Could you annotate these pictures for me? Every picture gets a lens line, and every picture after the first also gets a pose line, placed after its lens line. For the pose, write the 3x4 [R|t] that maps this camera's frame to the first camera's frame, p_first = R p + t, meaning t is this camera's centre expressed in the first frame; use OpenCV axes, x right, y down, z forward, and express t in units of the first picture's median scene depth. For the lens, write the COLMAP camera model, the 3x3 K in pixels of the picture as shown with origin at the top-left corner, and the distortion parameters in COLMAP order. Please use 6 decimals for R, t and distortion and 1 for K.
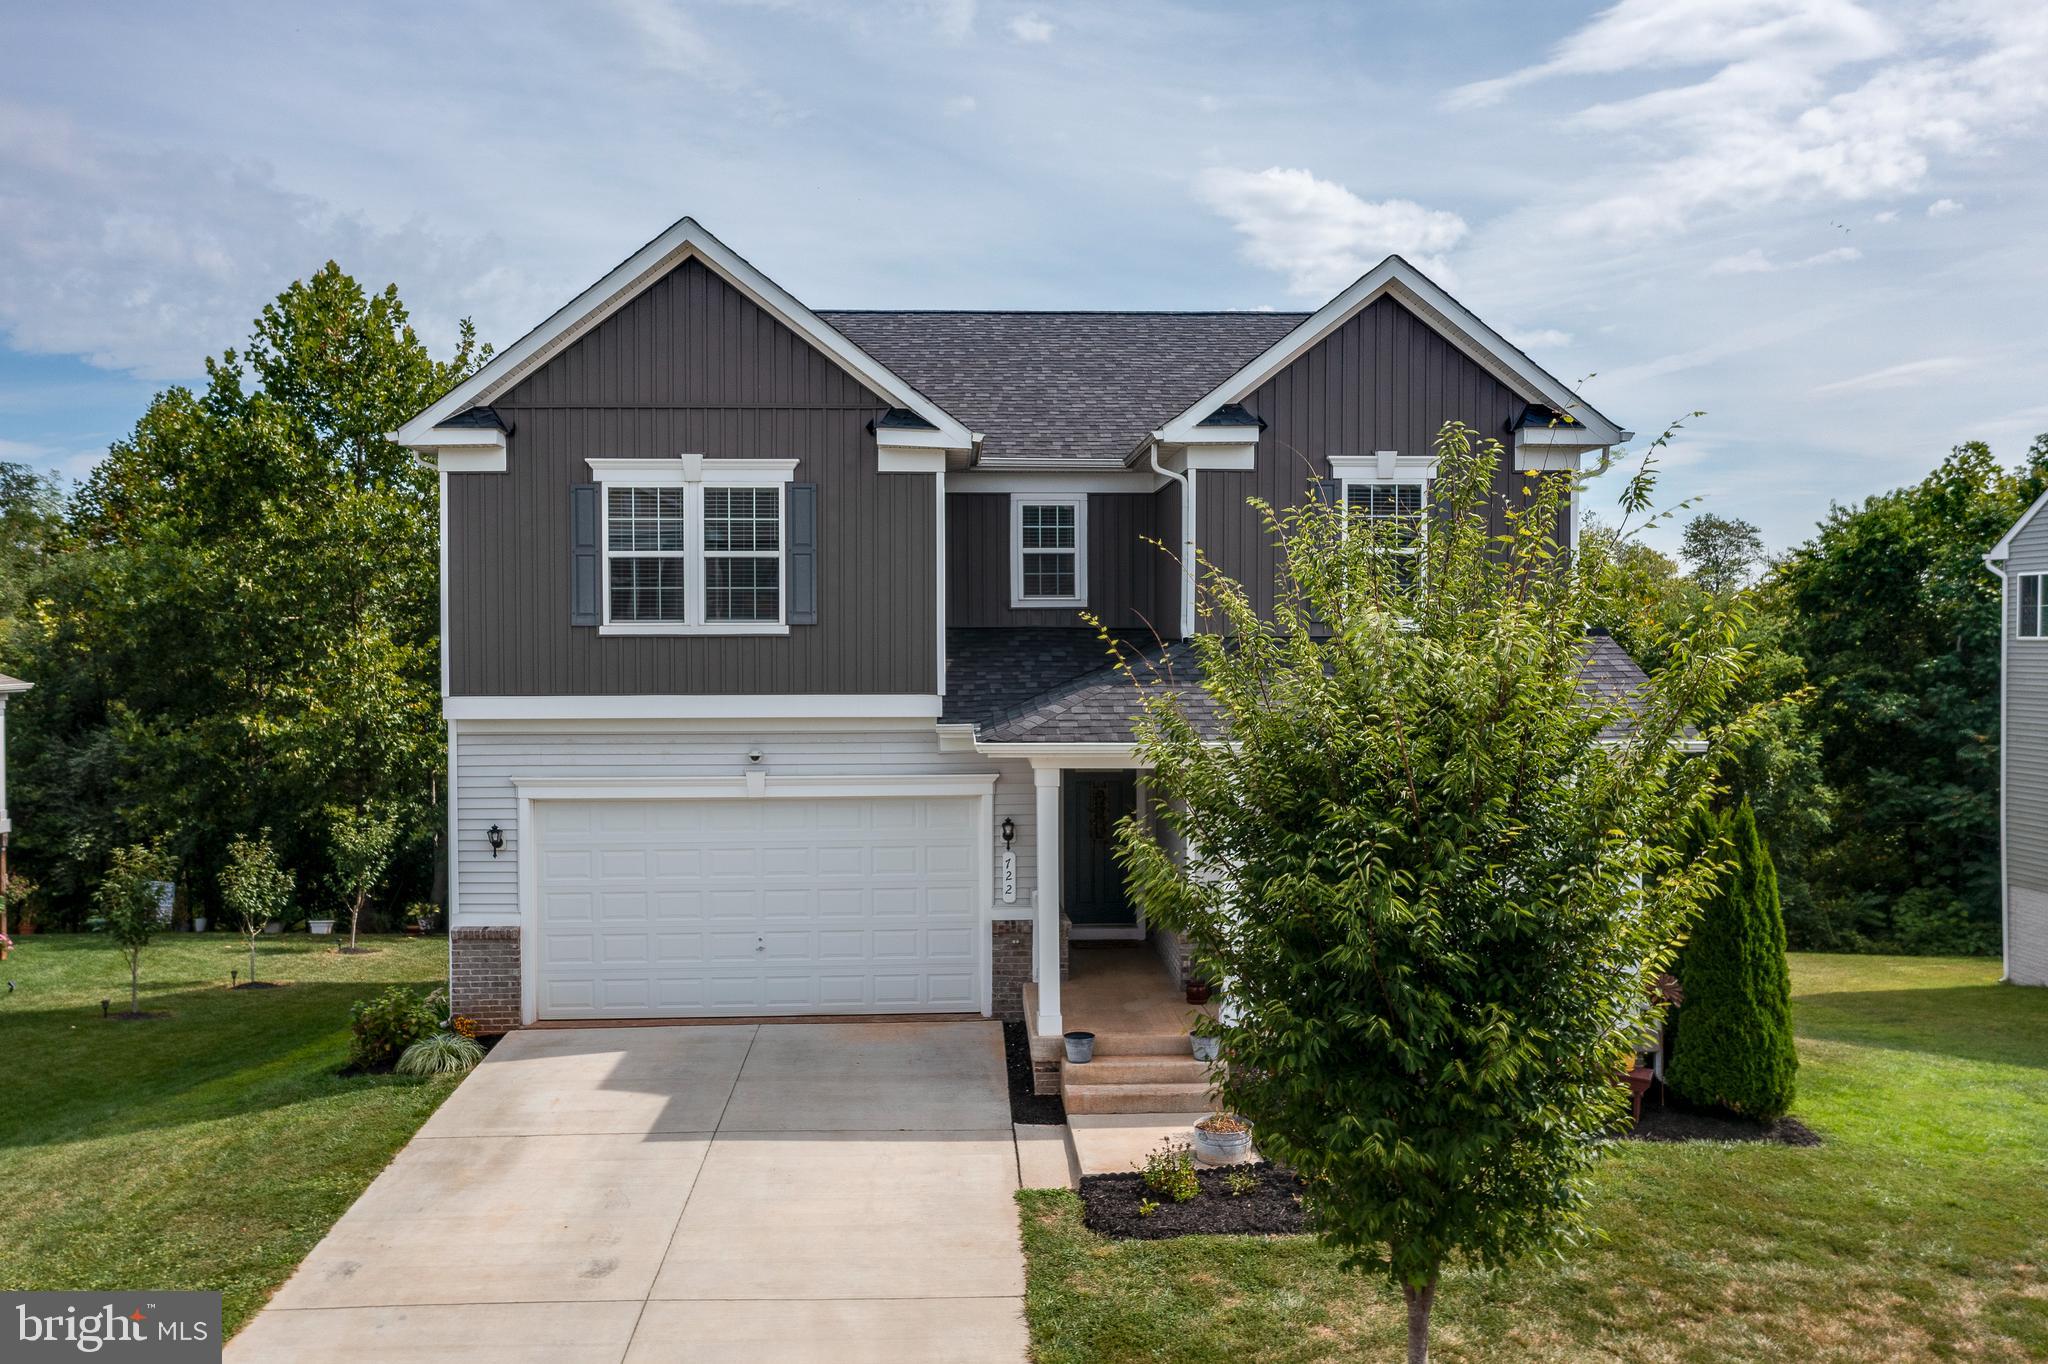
lens RADIAL K [[1508.8, 0, 1024.0], [0, 1508.8, 659.0], [0, 0, 1]] dist [-0.001701, -0.001363]
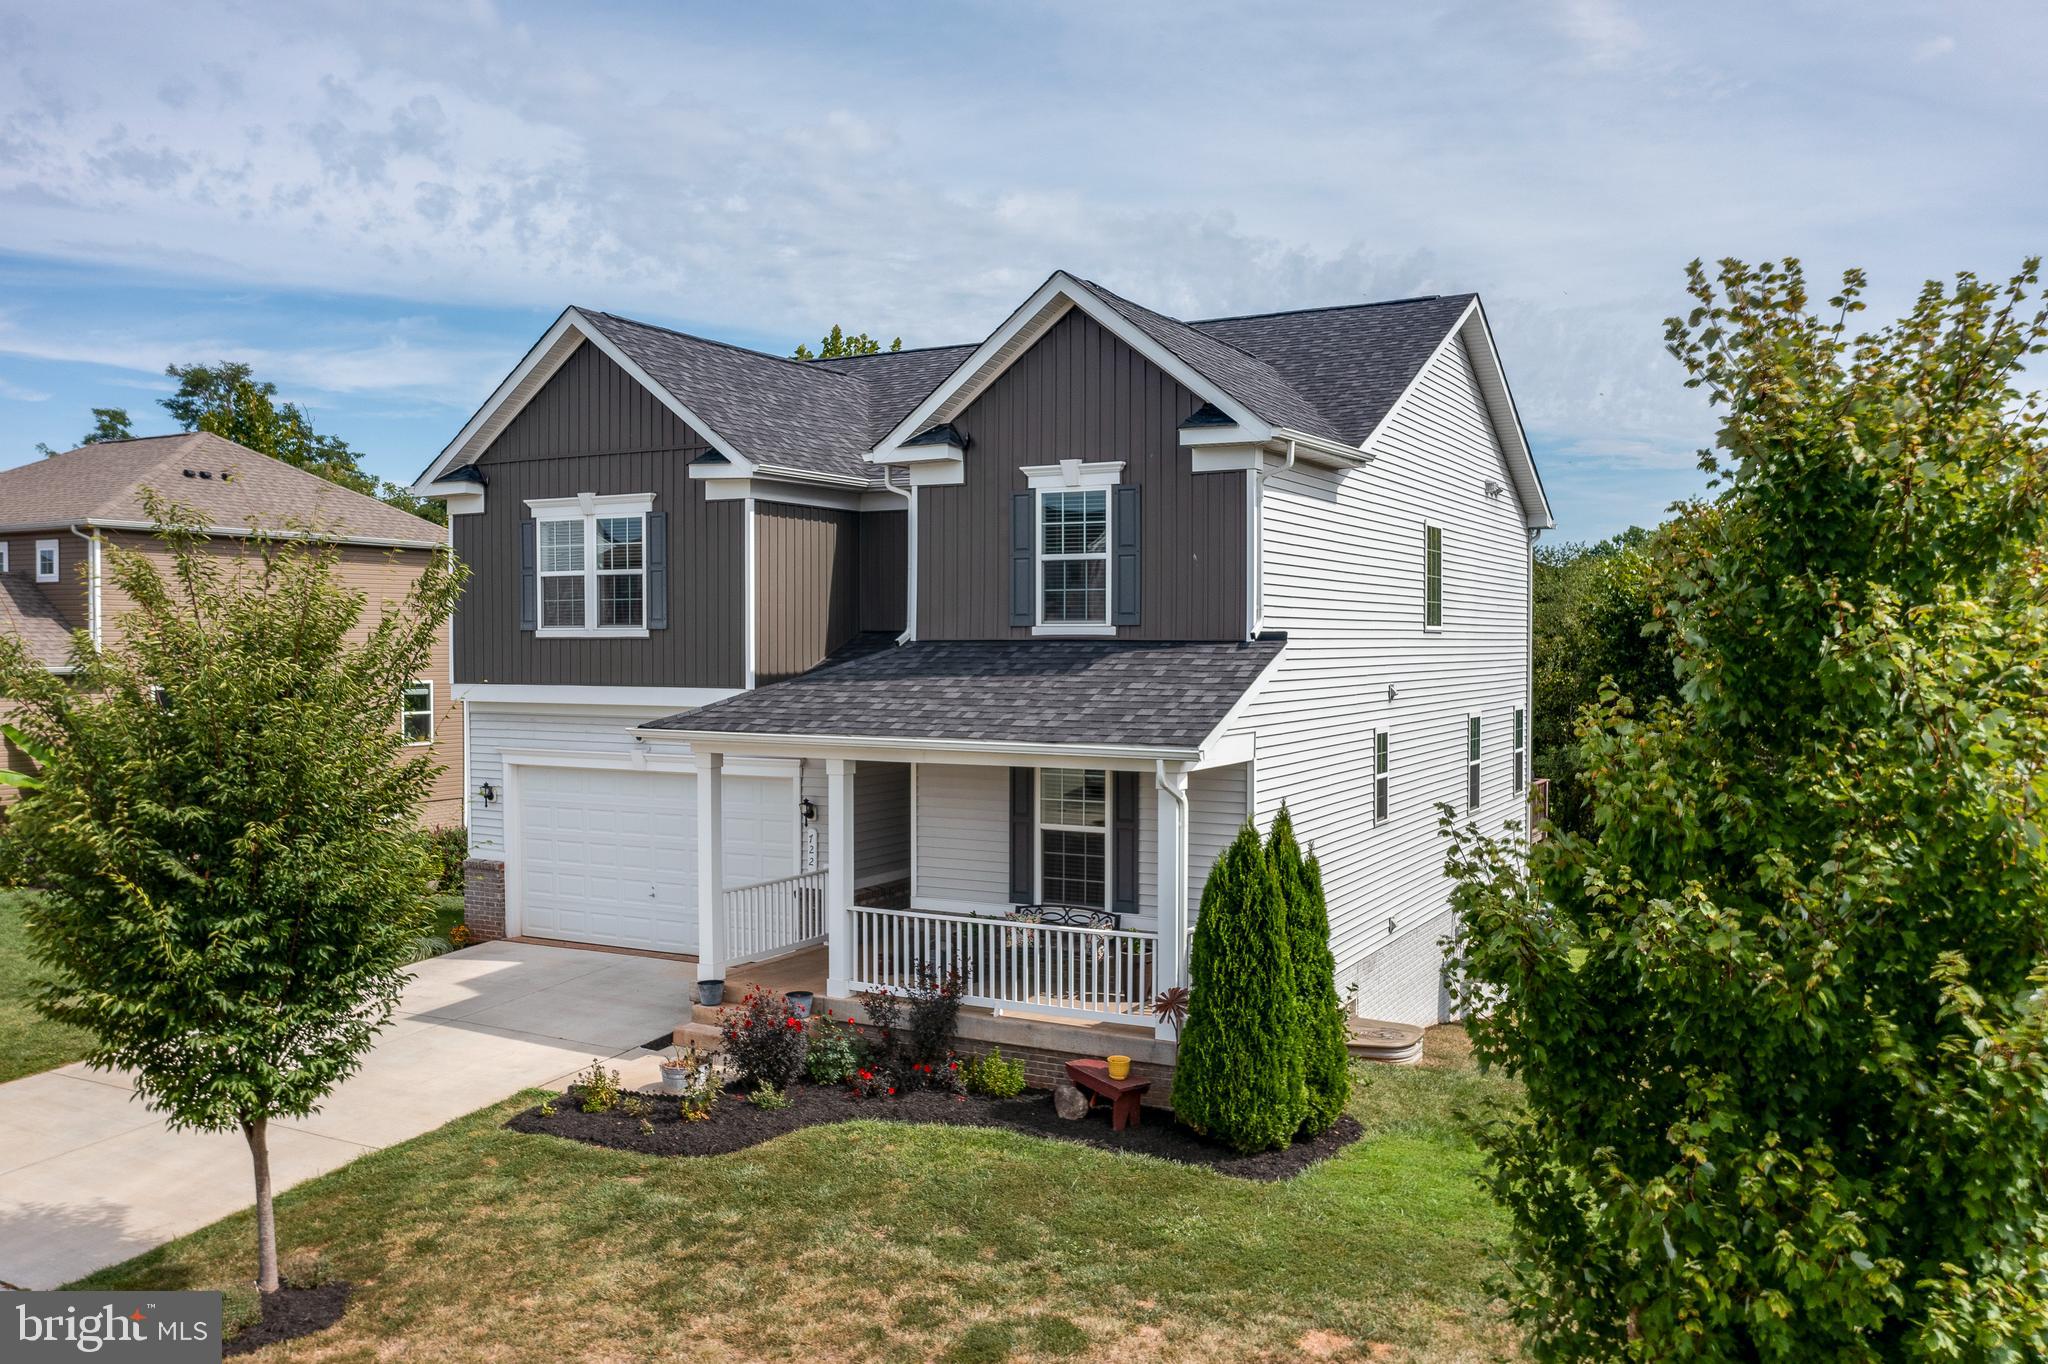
lens RADIAL K [[1641.8, 0, 1024.0], [0, 1641.8, 682.0], [0, 0, 1]] dist [0.000925, -0.008121]
pose [[0.851769, 0.015397, -0.523691, 0.797750], [-0.007305, 0.999820, 0.017514, -0.005653], [0.523867, -0.011092, 0.851728, 0.029476]]
